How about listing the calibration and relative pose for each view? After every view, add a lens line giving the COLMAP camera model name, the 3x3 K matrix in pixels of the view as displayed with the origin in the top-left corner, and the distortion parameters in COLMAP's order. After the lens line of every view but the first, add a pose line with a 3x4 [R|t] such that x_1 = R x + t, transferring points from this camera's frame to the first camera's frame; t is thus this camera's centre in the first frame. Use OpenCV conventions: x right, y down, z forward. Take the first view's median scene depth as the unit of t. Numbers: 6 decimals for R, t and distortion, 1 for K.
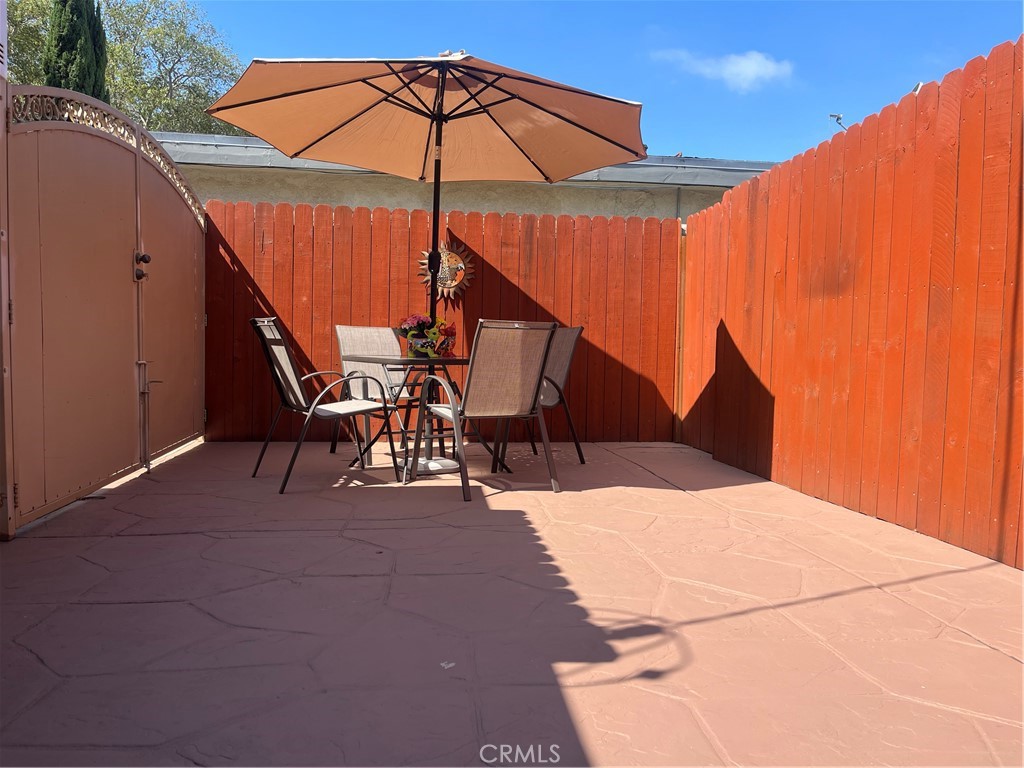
lens RADIAL K [[776.0, 0, 509.5], [0, 776.0, 385.4], [0, 0, 1]] dist [0.046395, -0.001251]
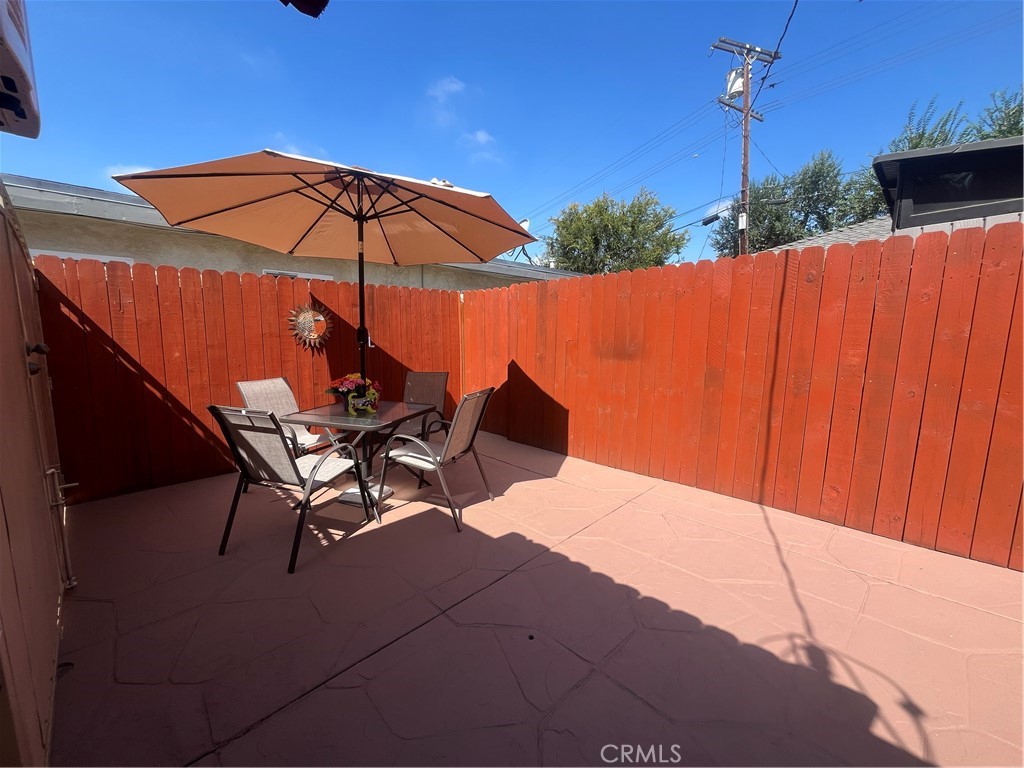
lens RADIAL K [[411.3, 0, 514.1], [0, 411.3, 382.8], [0, 0, 1]] dist [-0.002066, 0.000017]
pose [[0.784413, -0.092131, 0.613358, -0.296262], [0.041480, 0.994485, 0.096331, -0.127599], [-0.618850, -0.050121, 0.783908, 0.308083]]
